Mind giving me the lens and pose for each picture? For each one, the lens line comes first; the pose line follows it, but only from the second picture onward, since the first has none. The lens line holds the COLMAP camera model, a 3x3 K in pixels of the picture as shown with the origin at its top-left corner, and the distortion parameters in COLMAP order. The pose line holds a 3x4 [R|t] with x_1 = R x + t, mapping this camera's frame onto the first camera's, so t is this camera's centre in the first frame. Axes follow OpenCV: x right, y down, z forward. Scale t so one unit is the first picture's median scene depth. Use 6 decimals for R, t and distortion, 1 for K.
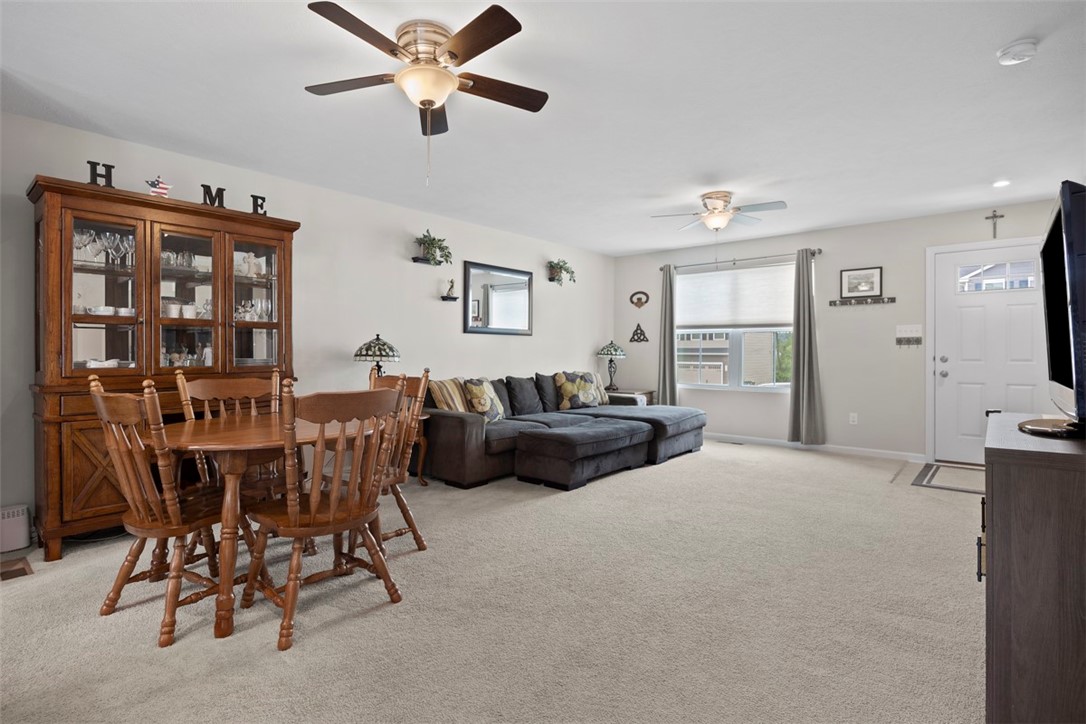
lens RADIAL K [[550.6, 0, 541.5], [0, 550.6, 353.6], [0, 0, 1]] dist [0.027306, -0.006992]
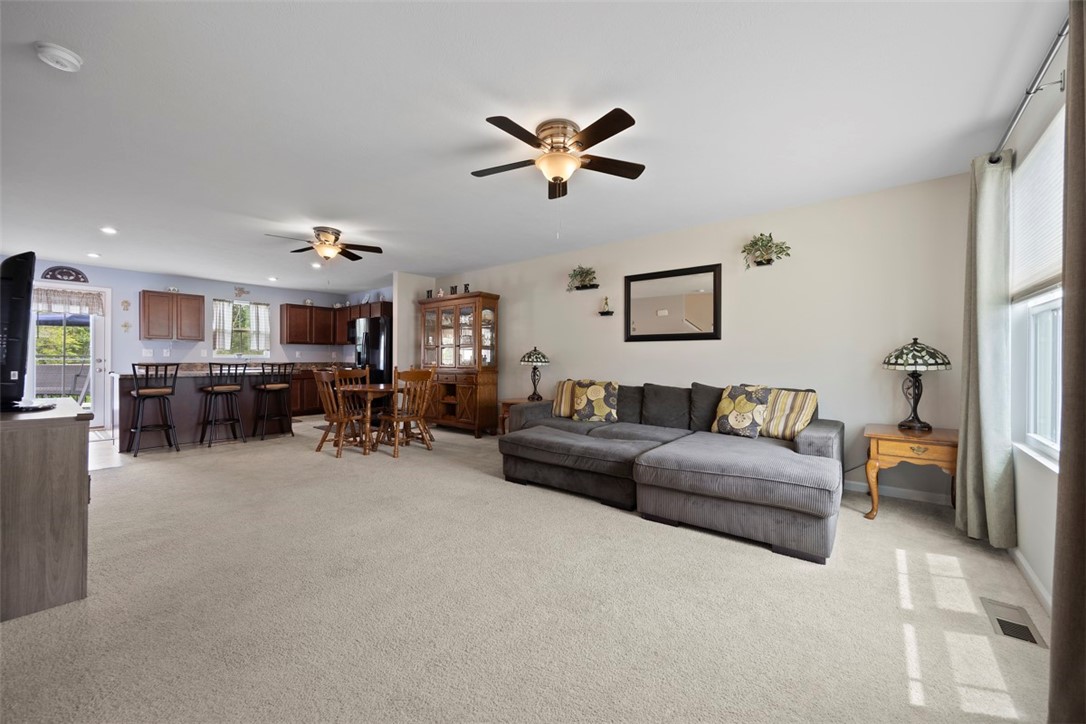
lens RADIAL K [[417.9, 0, 547.7], [0, 417.9, 363.3], [0, 0, 1]] dist [-0.000846, 0.000306]
pose [[0.019625, 0.009981, -0.999758, 0.637105], [-0.005549, 0.999936, 0.009874, -0.001115], [0.999792, 0.005354, 0.019679, 0.748147]]
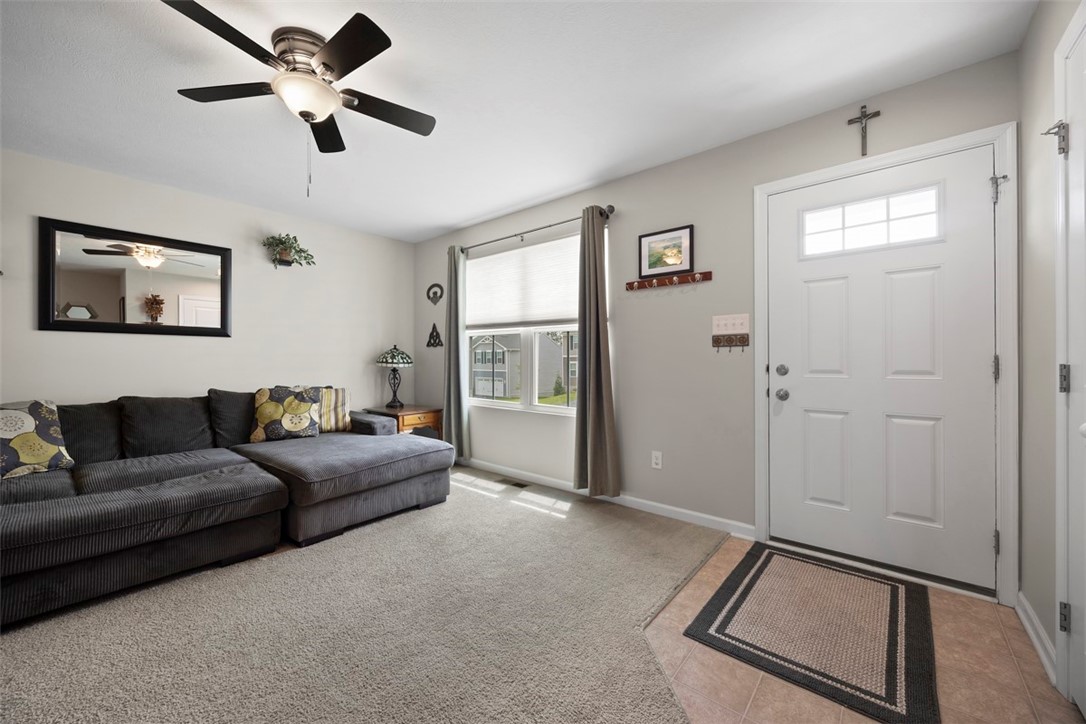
lens RADIAL K [[417.9, 0, 528.8], [0, 417.9, 360.3], [0, 0, 1]] dist [-0.000846, 0.000306]
pose [[0.999734, -0.001627, -0.022990, 0.400573], [0.001593, 0.999998, -0.001477, -0.000416], [0.022993, 0.001440, 0.999735, 0.475286]]
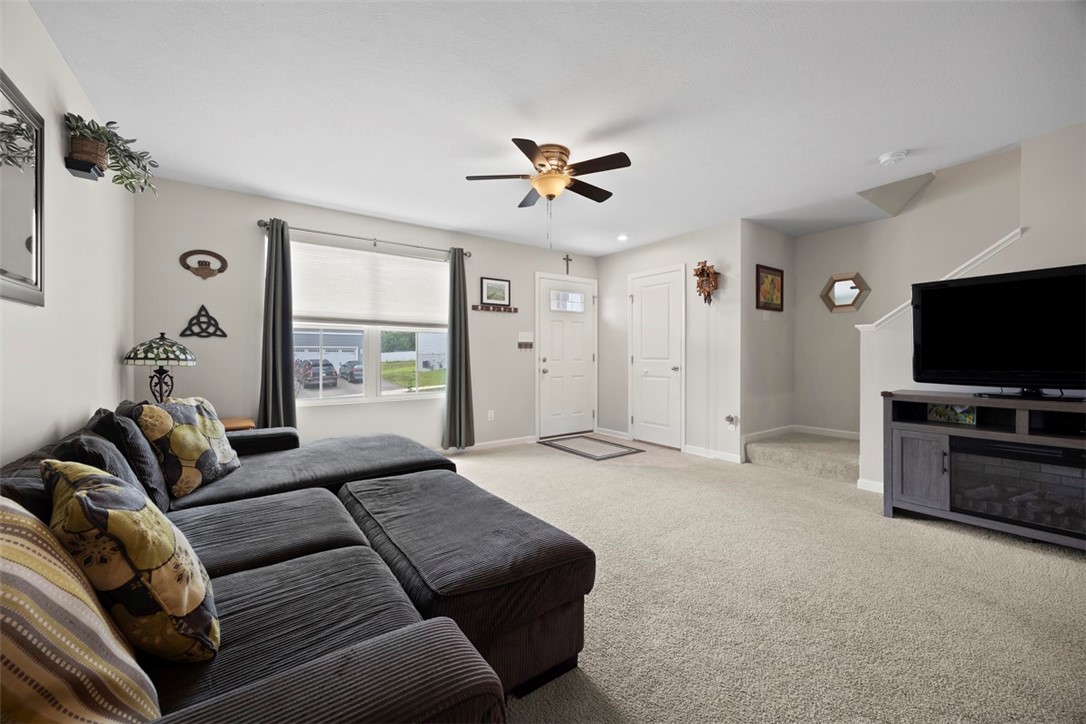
lens RADIAL K [[417.9, 0, 540.3], [0, 417.9, 356.5], [0, 0, 1]] dist [-0.000846, 0.000306]
pose [[0.255488, -0.005075, 0.966799, -0.195172], [0.002374, 0.999987, 0.004622, -0.002108], [-0.966809, 0.001114, 0.255496, 0.659681]]
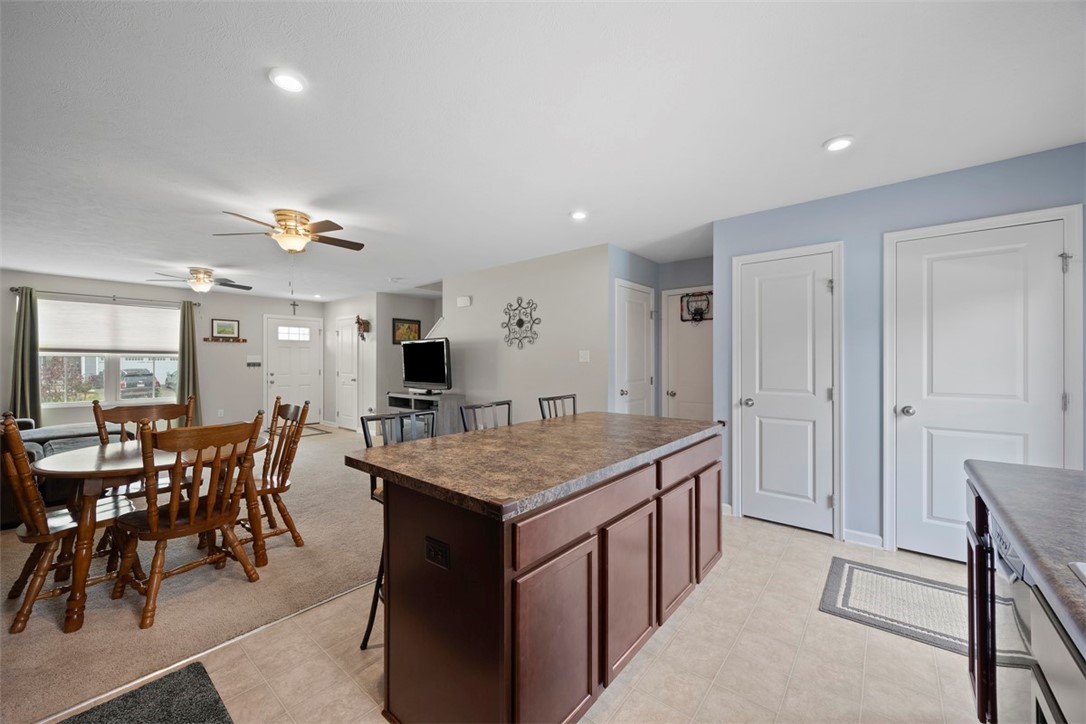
lens RADIAL K [[417.9, 0, 540.6], [0, 417.9, 360.8], [0, 0, 1]] dist [-0.000846, 0.000306]
pose [[0.010975, 0.001713, 0.999938, -0.599740], [-0.001334, 0.999998, -0.001698, -0.030232], [-0.999939, -0.001316, 0.010978, 0.060352]]
